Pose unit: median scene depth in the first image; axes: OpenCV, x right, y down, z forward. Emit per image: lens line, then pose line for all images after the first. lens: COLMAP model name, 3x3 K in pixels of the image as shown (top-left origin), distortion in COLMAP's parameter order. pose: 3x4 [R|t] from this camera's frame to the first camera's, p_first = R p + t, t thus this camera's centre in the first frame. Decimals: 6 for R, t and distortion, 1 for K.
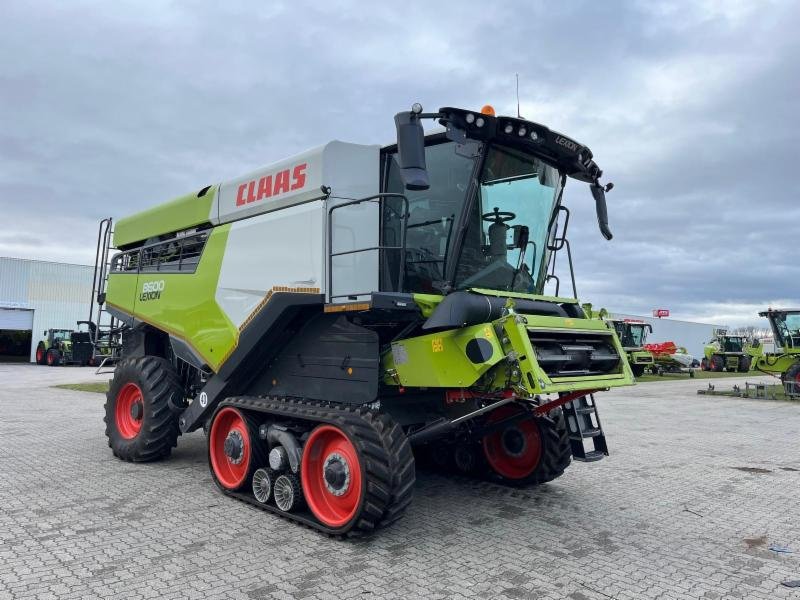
lens RADIAL K [[600.1, 0, 397.9], [0, 600.1, 302.3], [0, 0, 1]] dist [0.092836, -0.126927]
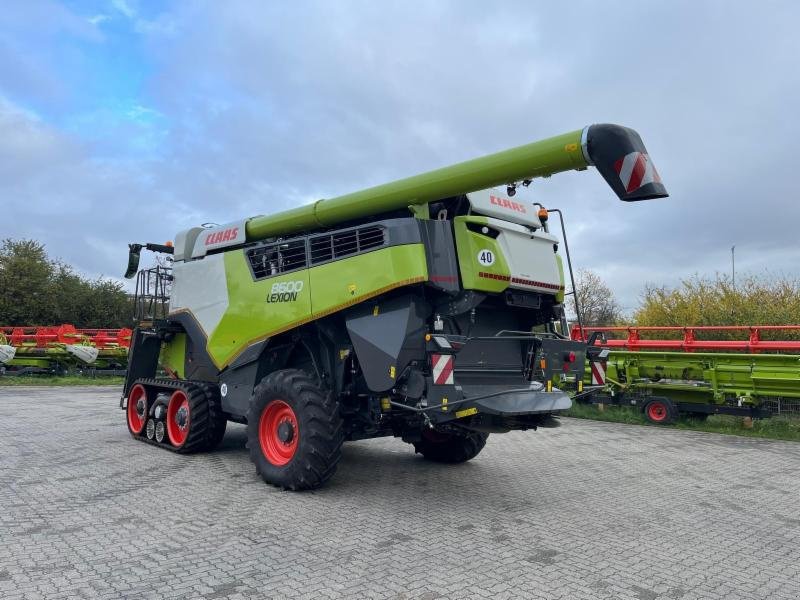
lens RADIAL K [[600.1, 0, 397.9], [0, 600.1, 302.3], [0, 0, 1]] dist [0.092836, -0.126927]
pose [[-0.998753, -0.040791, 0.028777, -0.859916], [-0.044562, 0.988331, -0.145655, 0.165980], [-0.022500, -0.146756, -0.988917, 2.670264]]
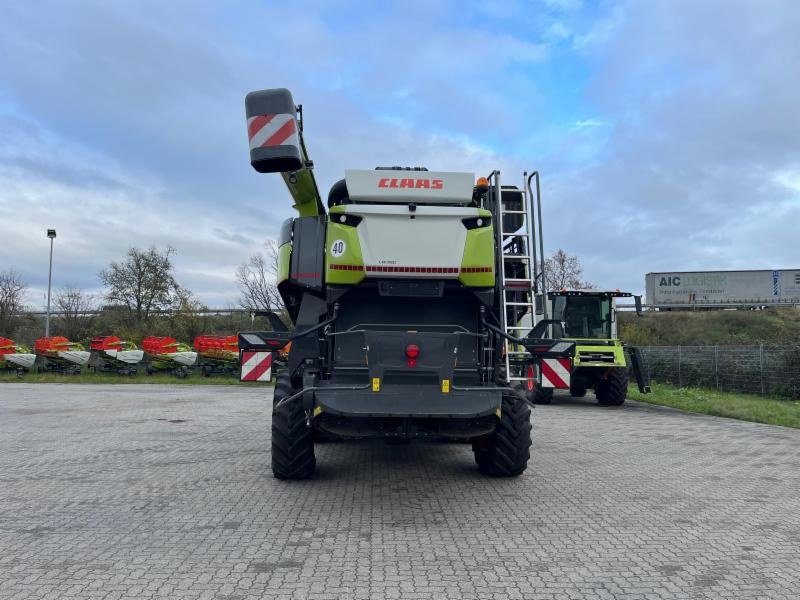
lens RADIAL K [[611.5, 0, 400.0], [0, 611.5, 300.0], [0, 0, 1]] dist [0.075831, -0.094967]
pose [[-0.746179, 0.028465, 0.665137, -1.487877], [-0.063629, 0.991463, -0.113812, 0.133760], [-0.662698, -0.127245, -0.737997, 2.404659]]
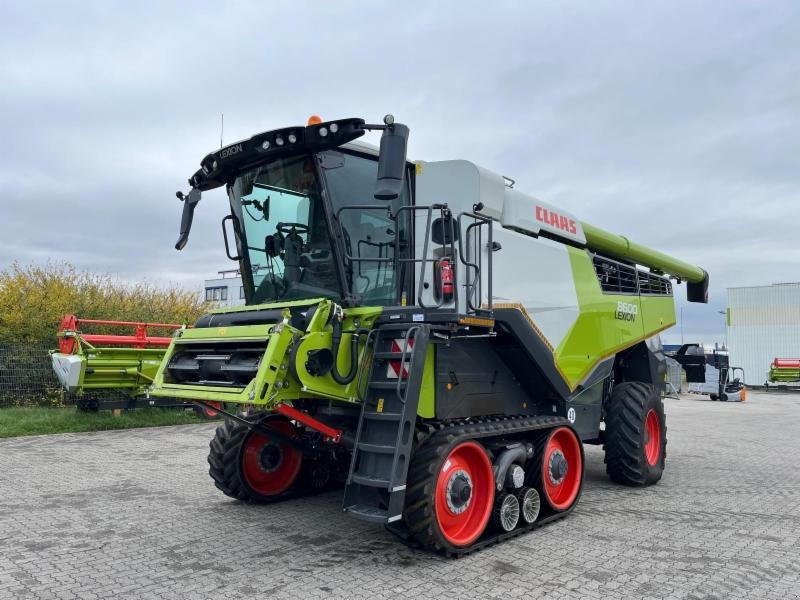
lens RADIAL K [[600.1, 0, 397.9], [0, 600.1, 302.3], [0, 0, 1]] dist [0.092836, -0.126927]
pose [[0.064831, -0.107118, -0.992130, 0.802062], [0.051925, 0.993237, -0.103844, 0.063961], [0.996544, -0.044784, 0.069955, 0.761306]]
